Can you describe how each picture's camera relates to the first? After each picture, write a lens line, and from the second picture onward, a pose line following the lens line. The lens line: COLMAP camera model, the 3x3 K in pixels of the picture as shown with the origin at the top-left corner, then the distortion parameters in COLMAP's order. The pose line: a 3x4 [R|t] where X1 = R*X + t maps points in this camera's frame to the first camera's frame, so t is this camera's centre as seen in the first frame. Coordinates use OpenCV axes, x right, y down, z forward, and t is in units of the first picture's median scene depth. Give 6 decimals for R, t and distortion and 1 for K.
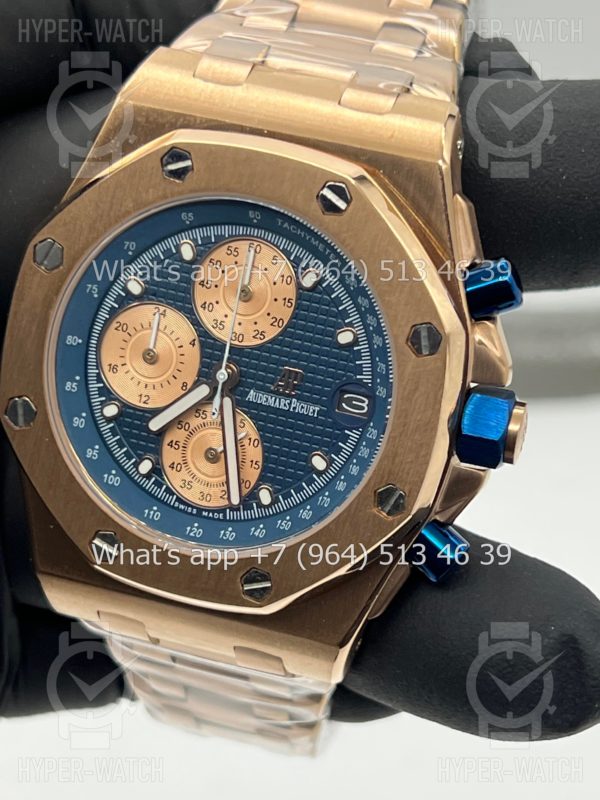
lens RADIAL K [[1862.8, 0, 299.0], [0, 1862.8, 419.0], [0, 0, 1]] dist [0.096085, -0.011132]
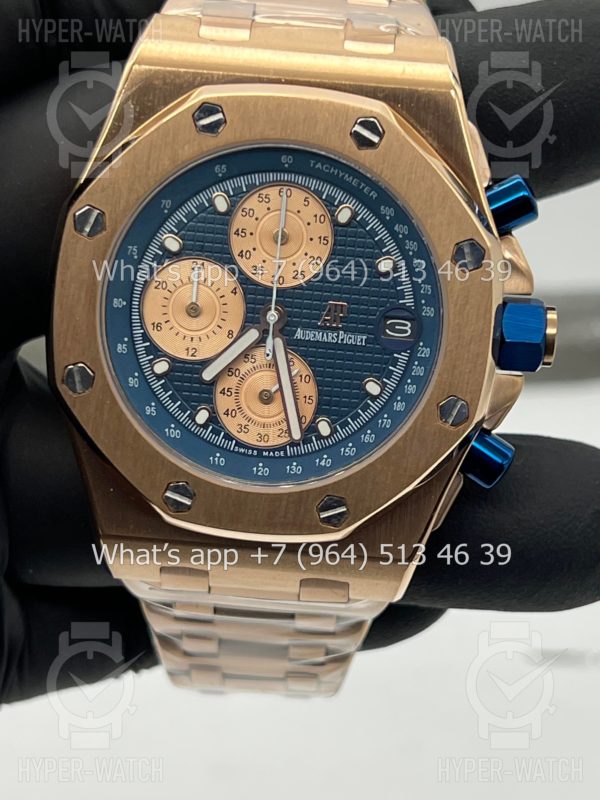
lens RADIAL K [[1862.8, 0, 299.0], [0, 1862.8, 419.0], [0, 0, 1]] dist [0.096085, -0.011132]
pose [[0.971844, -0.131736, 0.195359, -0.235654], [0.136112, 0.990652, -0.009084, 0.044216], [-0.192336, 0.035419, 0.980690, -0.022033]]
